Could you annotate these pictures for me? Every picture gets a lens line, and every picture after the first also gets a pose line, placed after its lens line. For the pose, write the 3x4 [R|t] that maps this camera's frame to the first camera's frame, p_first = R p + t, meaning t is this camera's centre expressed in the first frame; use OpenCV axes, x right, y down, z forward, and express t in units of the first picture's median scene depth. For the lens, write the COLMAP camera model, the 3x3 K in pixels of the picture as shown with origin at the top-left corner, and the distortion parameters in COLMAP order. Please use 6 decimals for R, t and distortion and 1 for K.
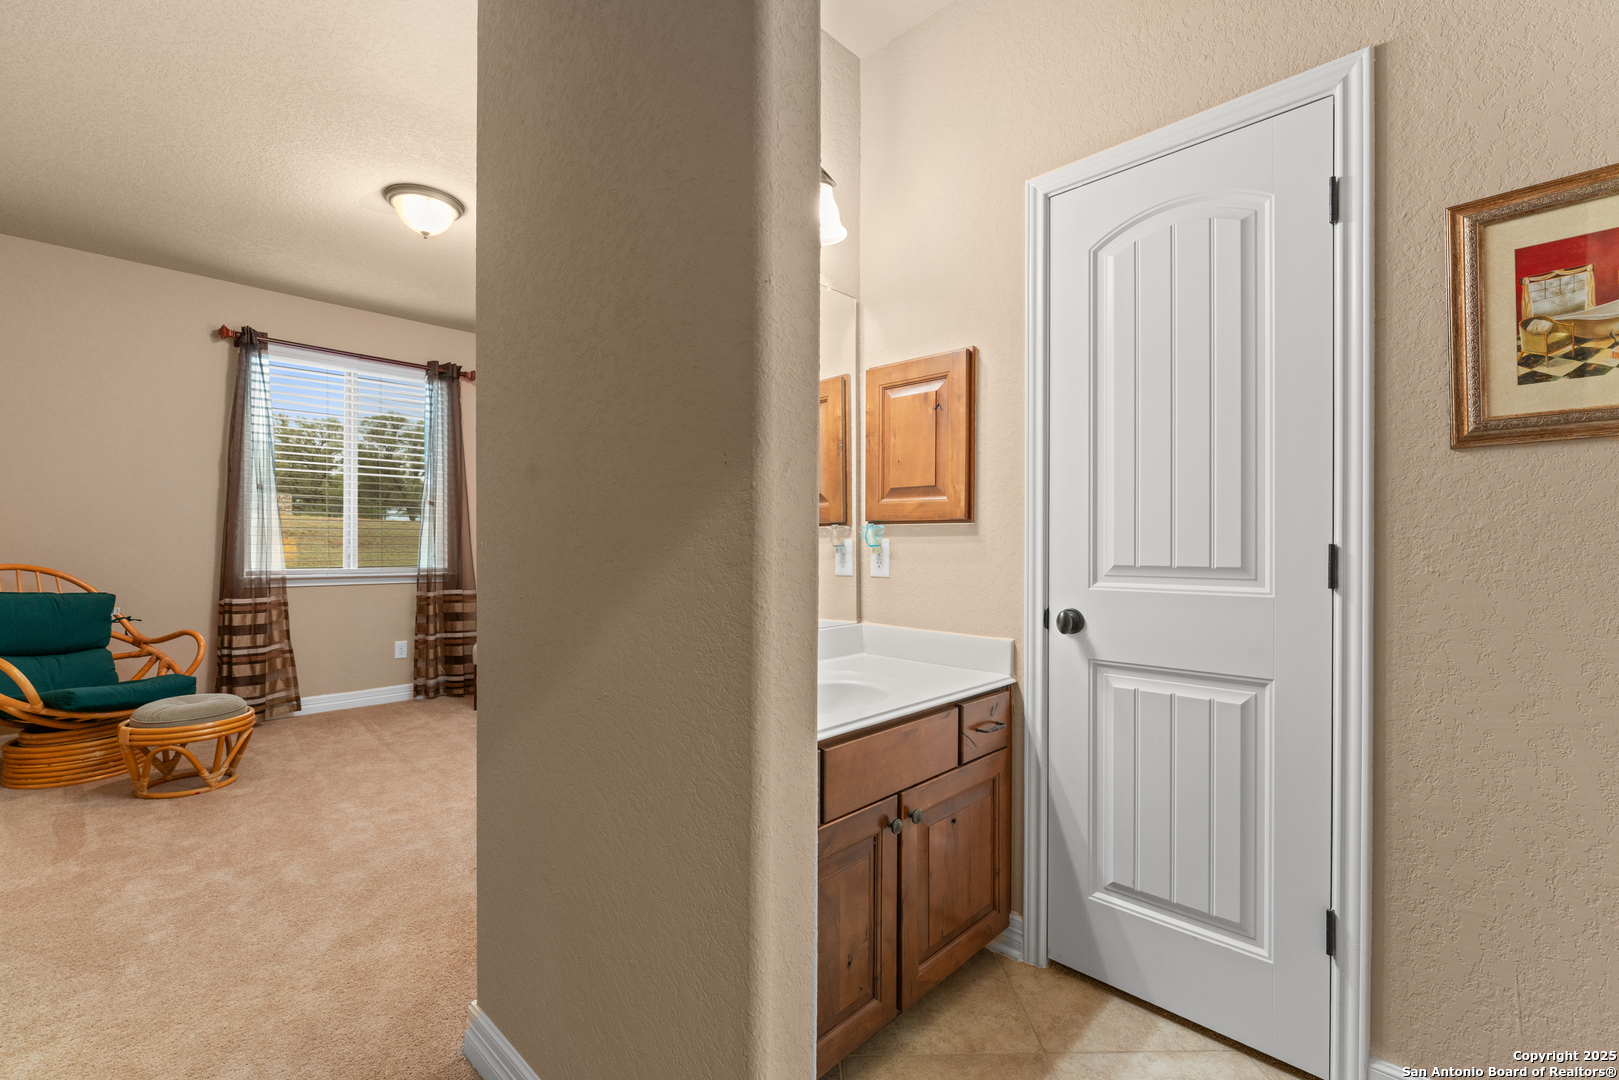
lens RADIAL K [[690.6, 0, 804.0], [0, 690.6, 545.3], [0, 0, 1]] dist [-0.002307, -0.000072]
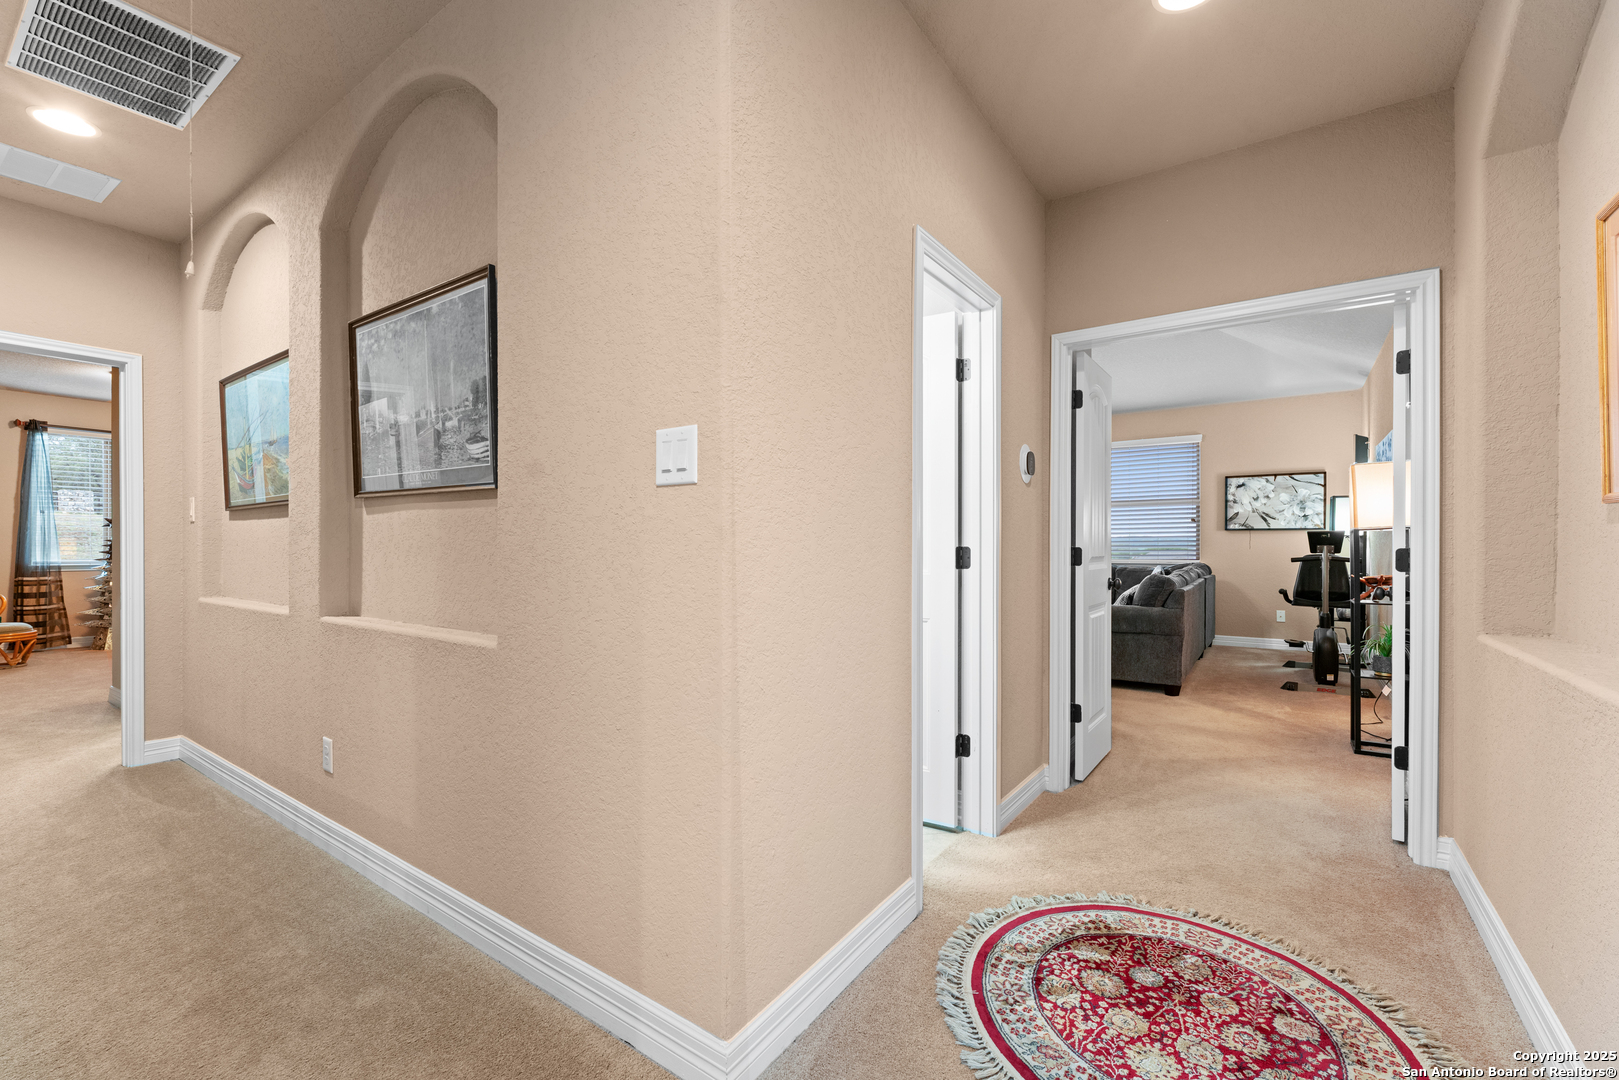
lens RADIAL K [[676.7, 0, 809.5], [0, 676.7, 540.0], [0, 0, 1]] dist [-0.001234, -0.000187]
pose [[0.985886, -0.001678, 0.167408, 0.816689], [0.001401, 0.999997, 0.001773, -0.016240], [-0.167410, -0.001513, 0.985886, -0.982413]]
